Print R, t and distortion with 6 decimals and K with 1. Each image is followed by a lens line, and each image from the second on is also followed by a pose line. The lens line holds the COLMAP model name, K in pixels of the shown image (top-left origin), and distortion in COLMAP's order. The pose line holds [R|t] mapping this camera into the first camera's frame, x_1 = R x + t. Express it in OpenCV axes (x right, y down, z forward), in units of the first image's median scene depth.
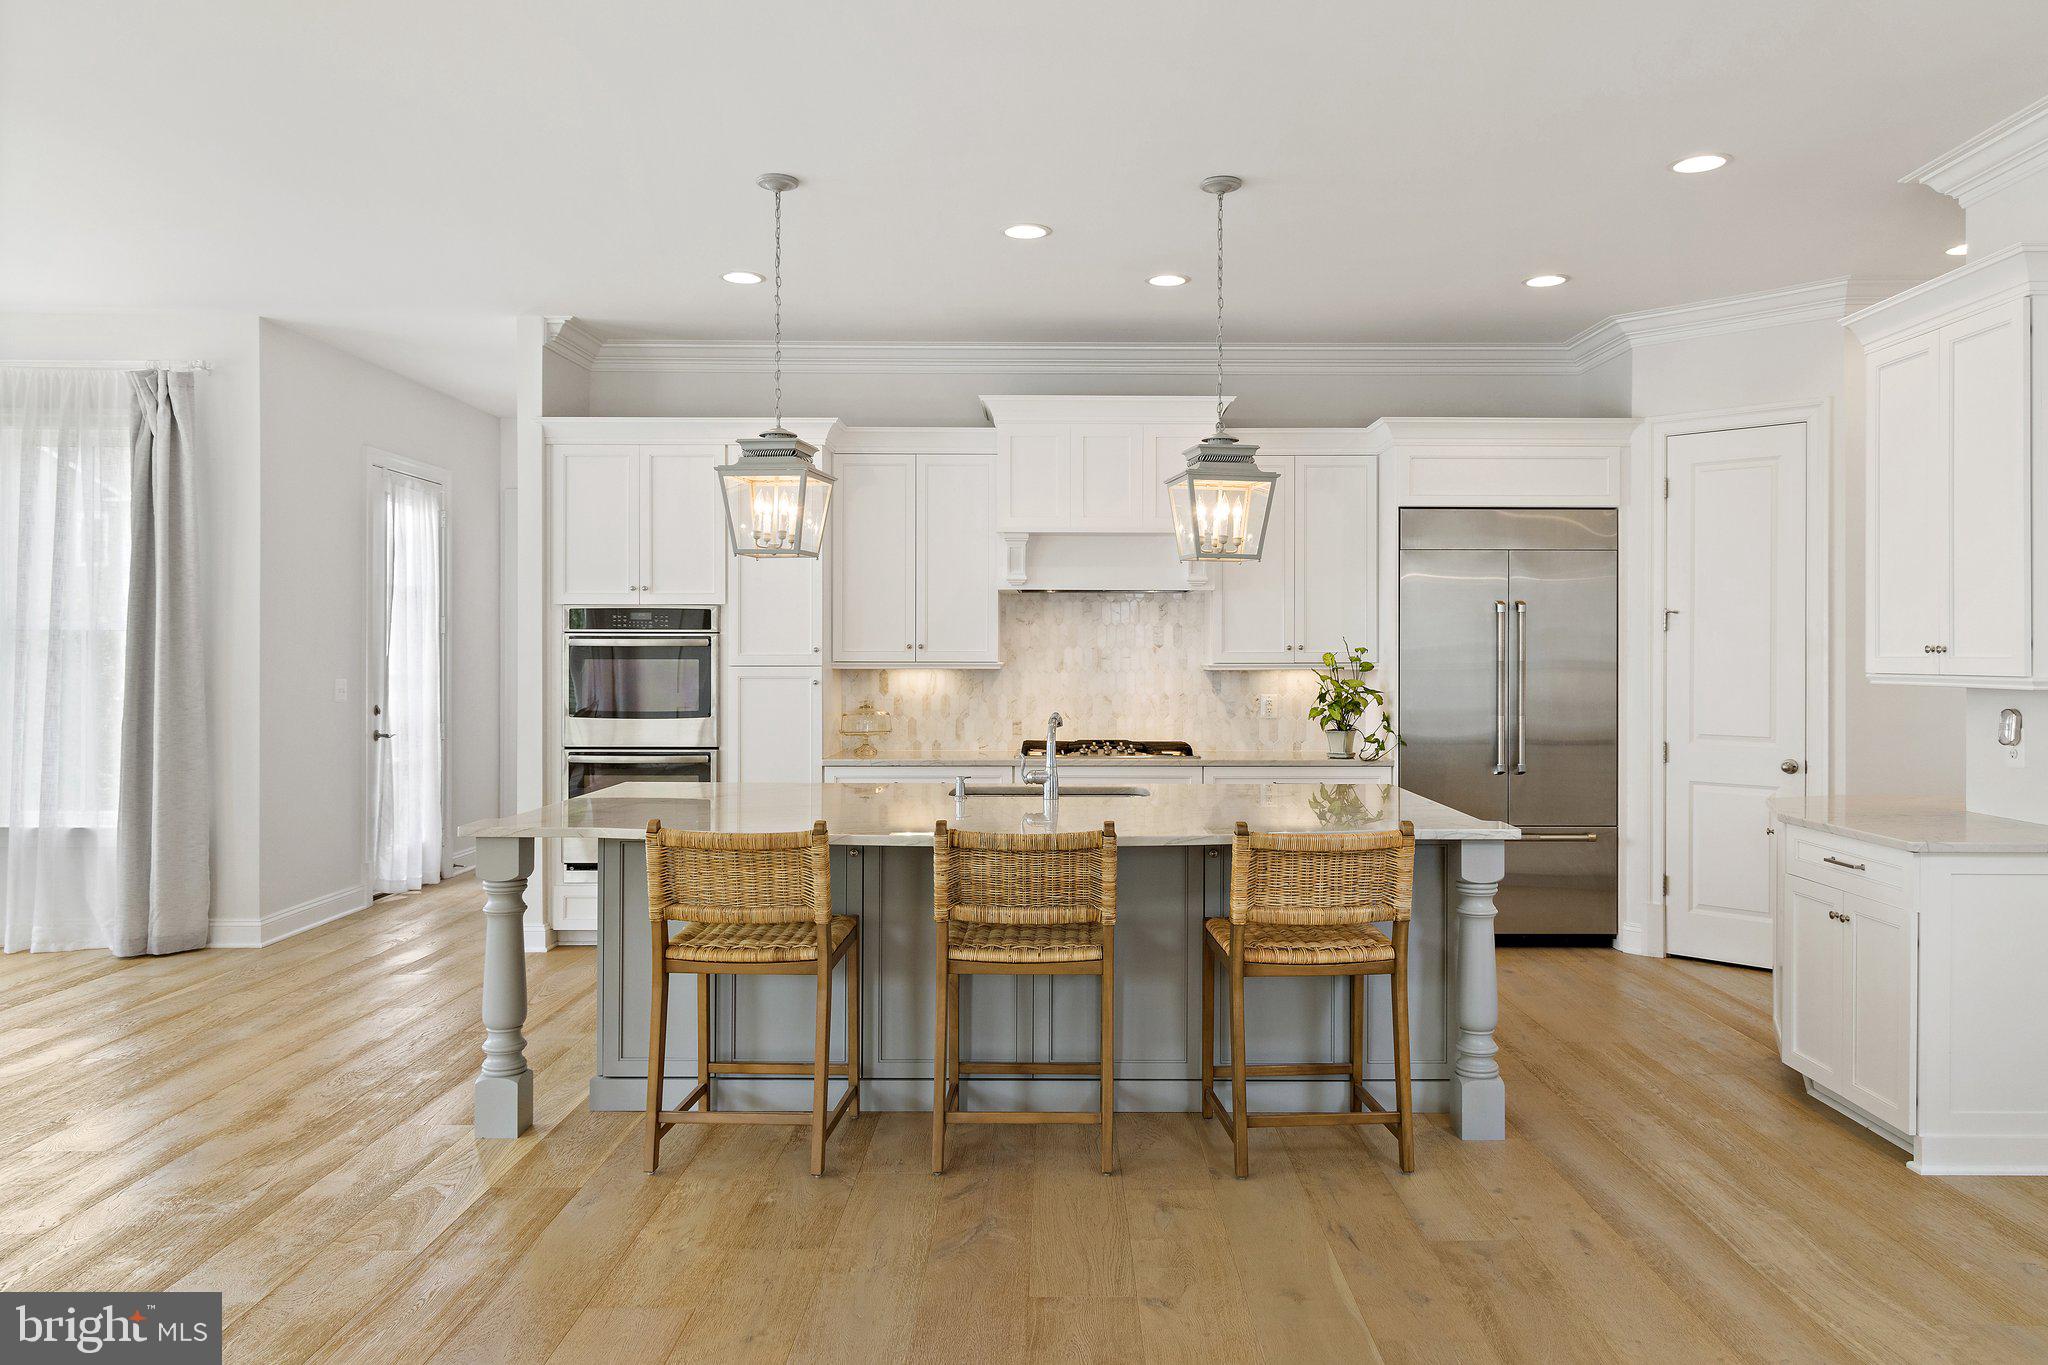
lens RADIAL K [[1343.3, 0, 1025.6], [0, 1343.3, 705.8], [0, 0, 1]] dist [0.022565, 0.001822]
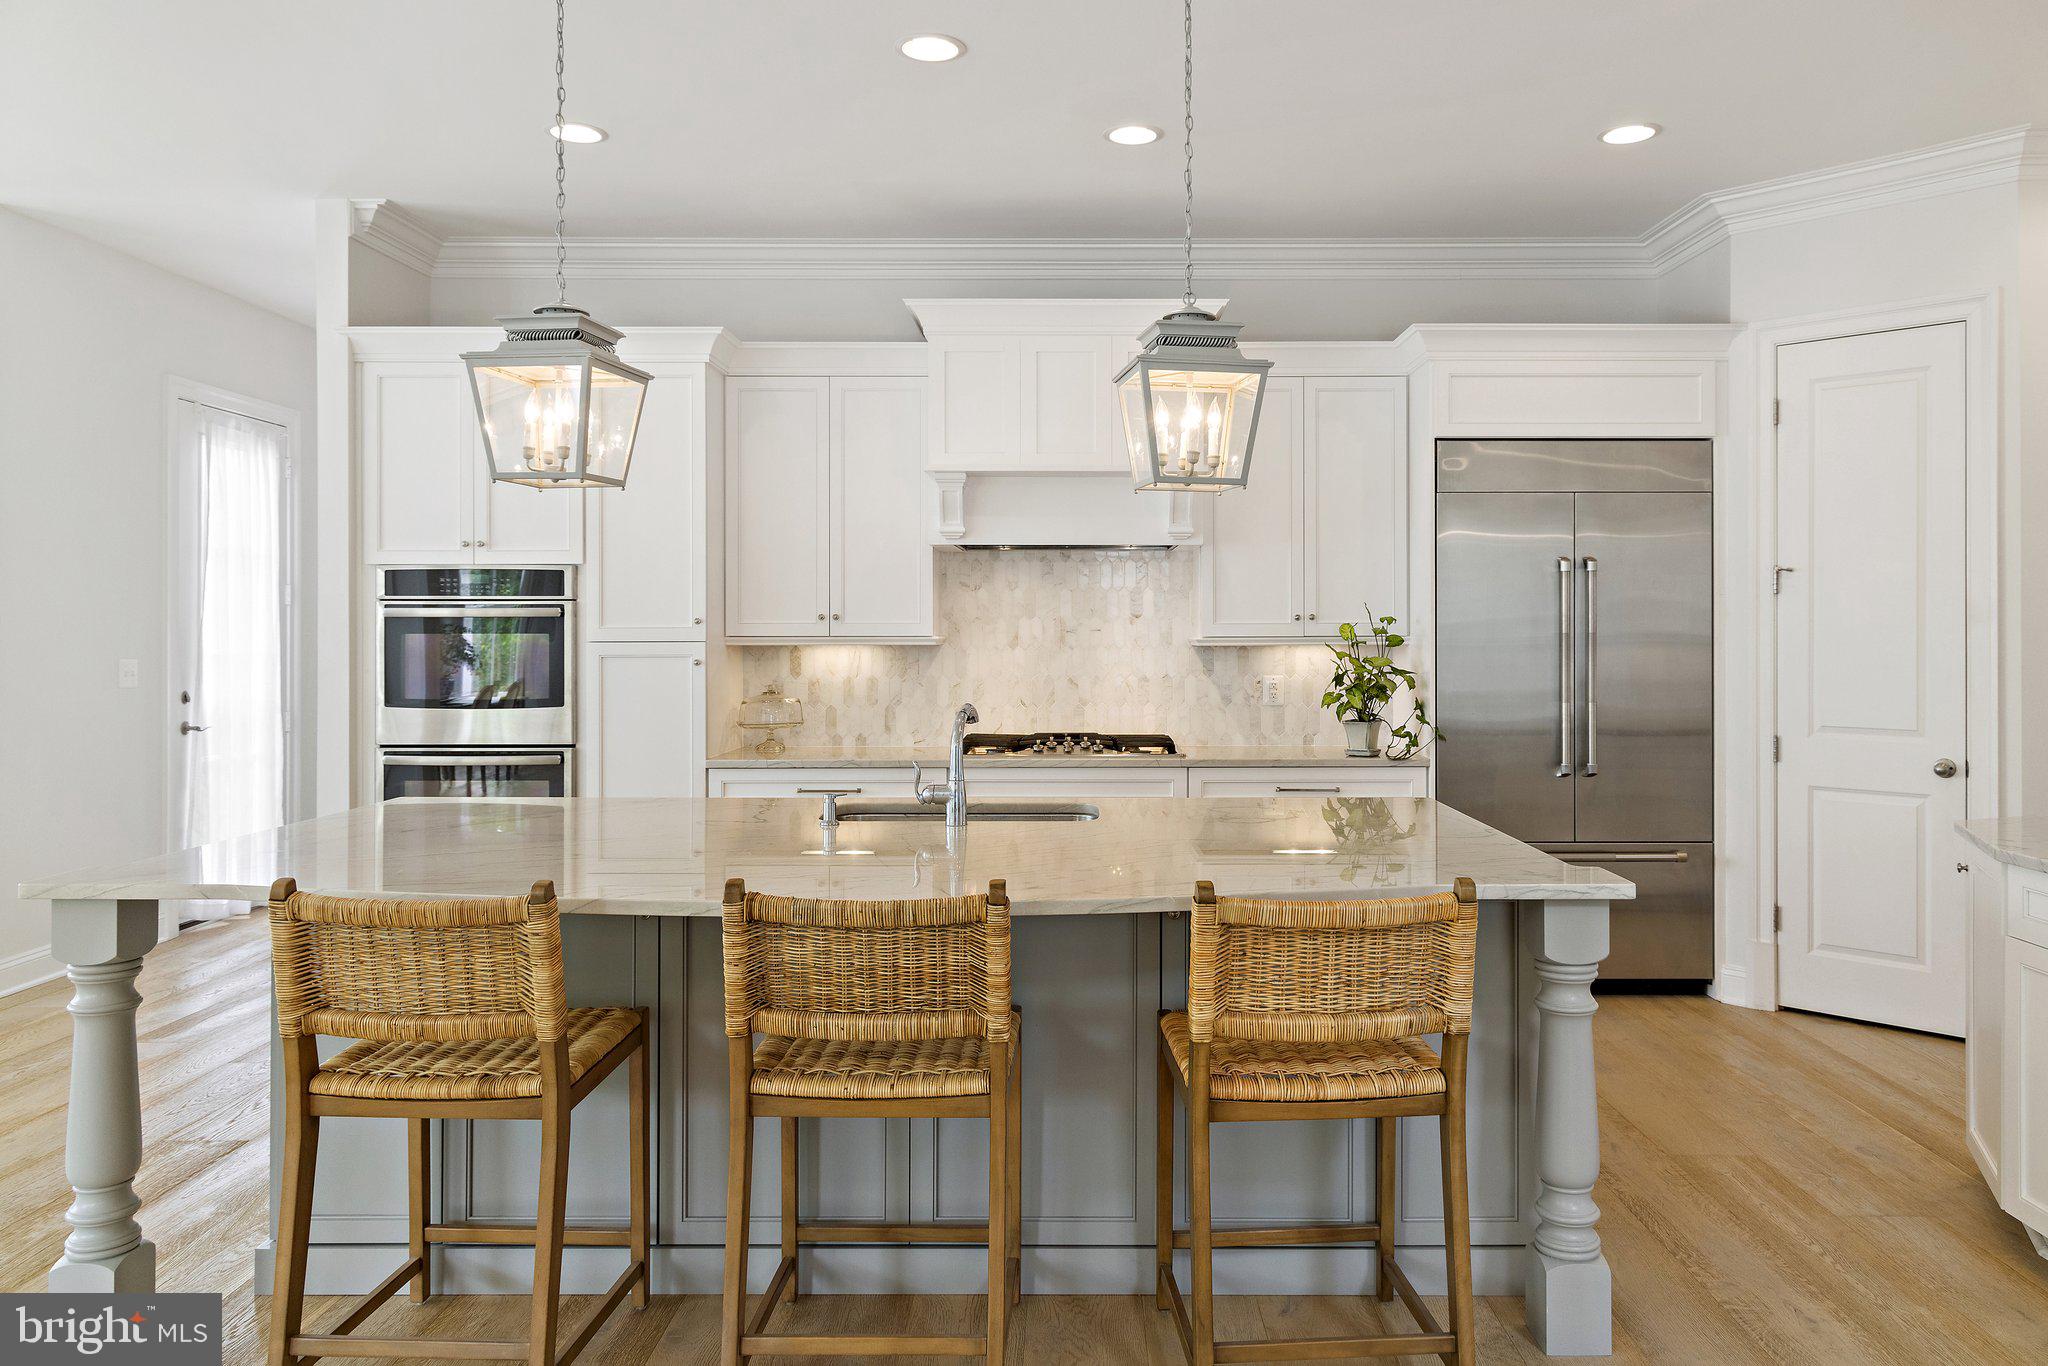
lens RADIAL K [[1385.4, 0, 1029.8], [0, 1385.4, 685.9], [0, 0, 1]] dist [0.001527, 0.025059]
pose [[0.999979, -0.002399, -0.006008, 0.064484], [0.002402, 0.999997, 0.000471, -0.005103], [0.006007, -0.000485, 0.999982, 0.271216]]
